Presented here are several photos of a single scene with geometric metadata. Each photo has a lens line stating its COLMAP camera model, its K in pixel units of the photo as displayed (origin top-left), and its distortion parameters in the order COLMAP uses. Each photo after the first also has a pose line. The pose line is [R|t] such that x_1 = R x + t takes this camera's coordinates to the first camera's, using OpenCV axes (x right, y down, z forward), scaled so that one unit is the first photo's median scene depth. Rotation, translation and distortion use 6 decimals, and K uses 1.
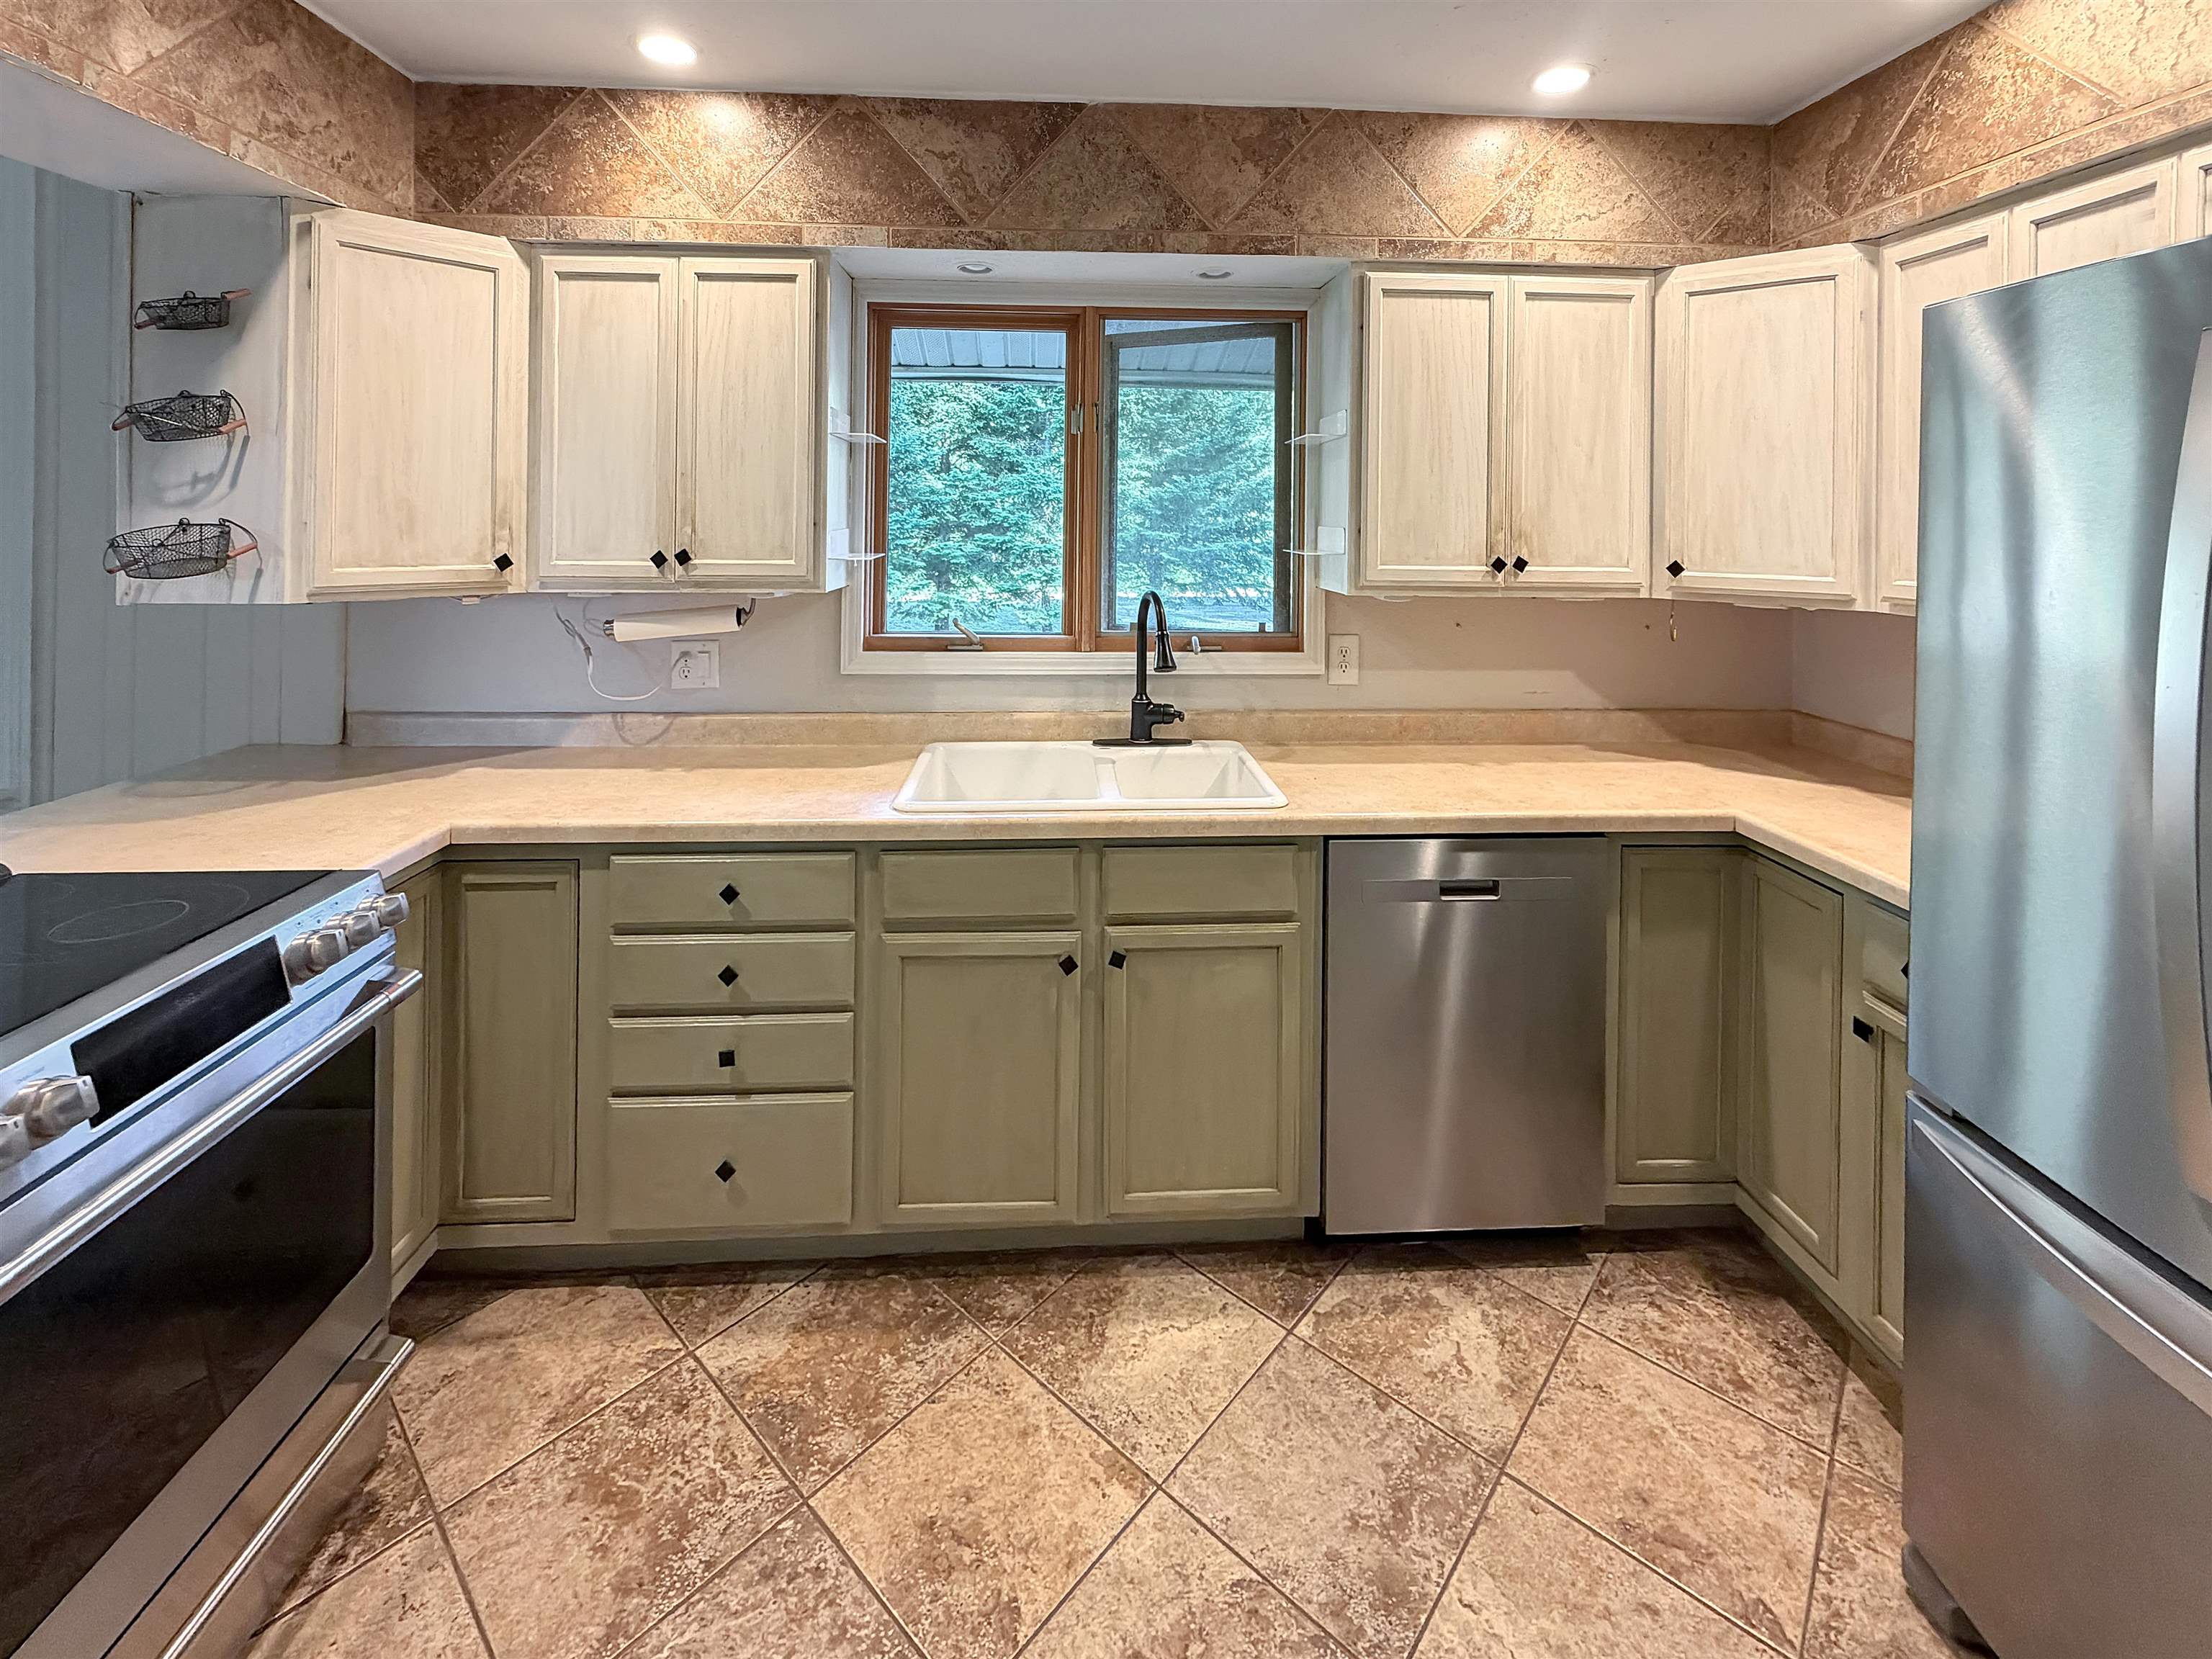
lens RADIAL K [[1034.5, 0, 1109.0], [0, 1034.5, 669.5], [0, 0, 1]] dist [0.000819, 0.000368]
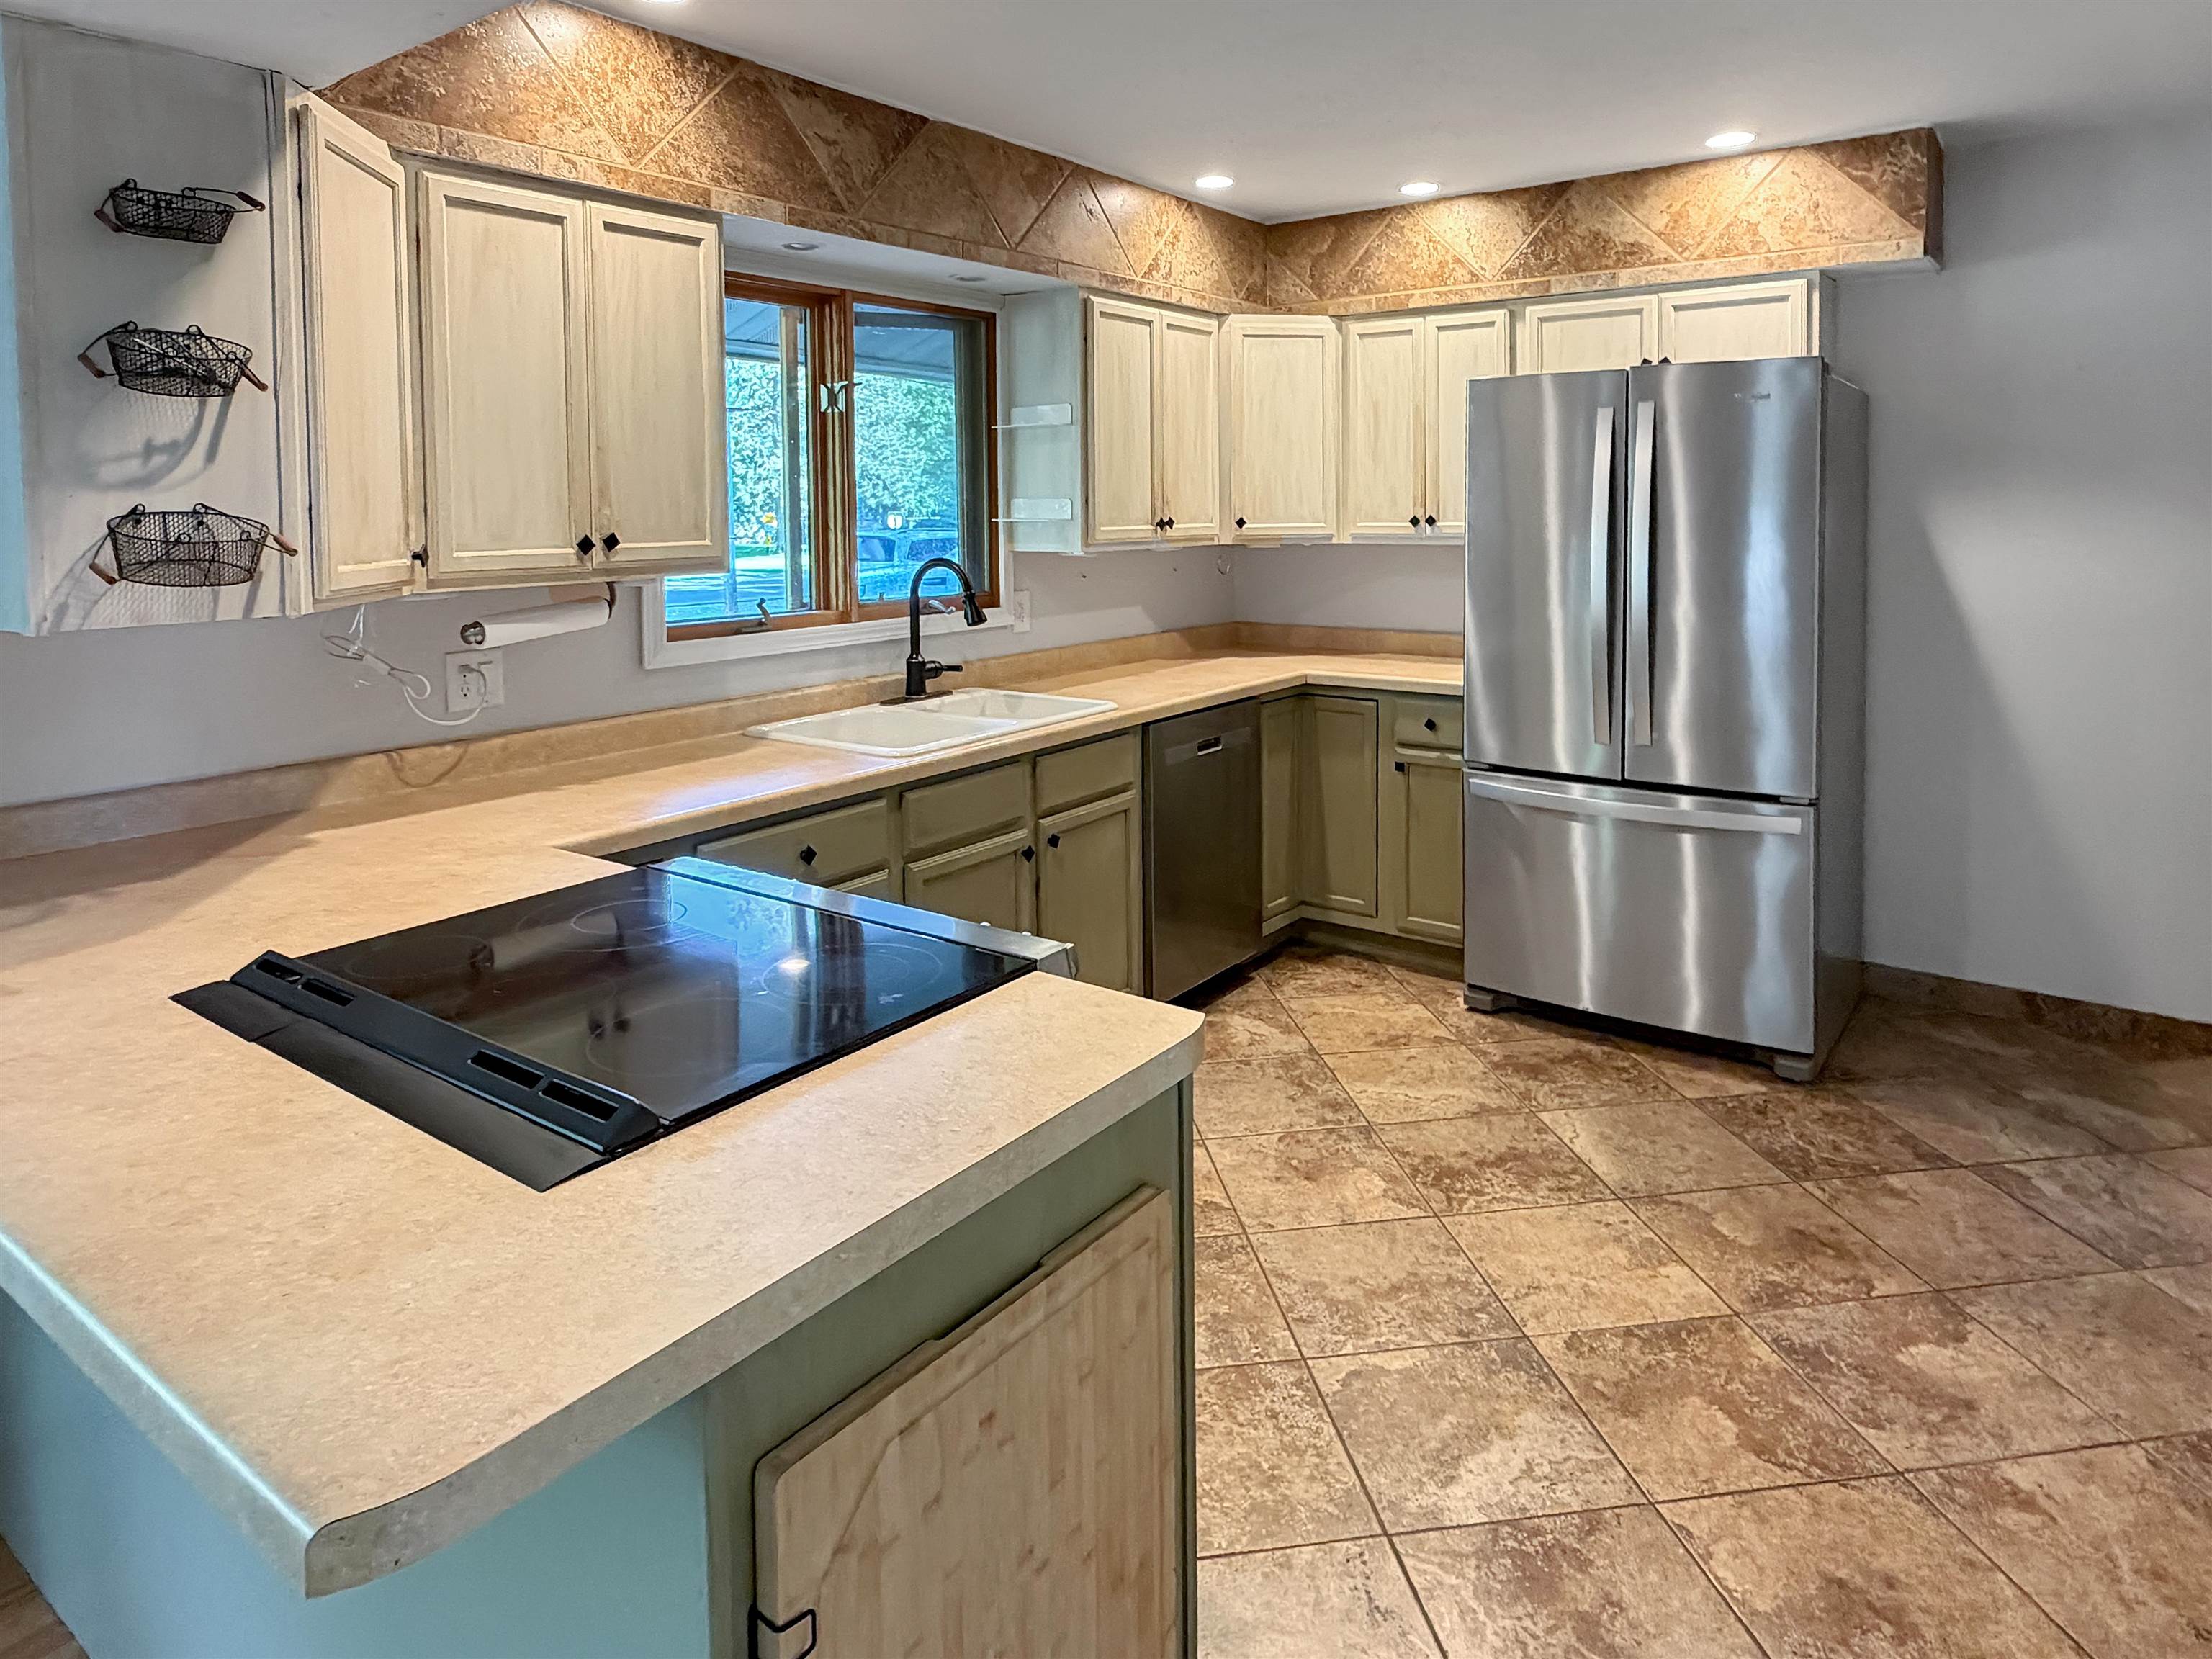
lens RADIAL K [[1297.1, 0, 1107.1], [0, 1297.1, 887.6], [0, 0, 1]] dist [0.003200, 0.001541]
pose [[0.639399, -0.234236, 0.732326, -1.121846], [0.127872, 0.971596, 0.199122, 0.019373], [-0.758167, -0.033674, 0.651190, -0.112494]]
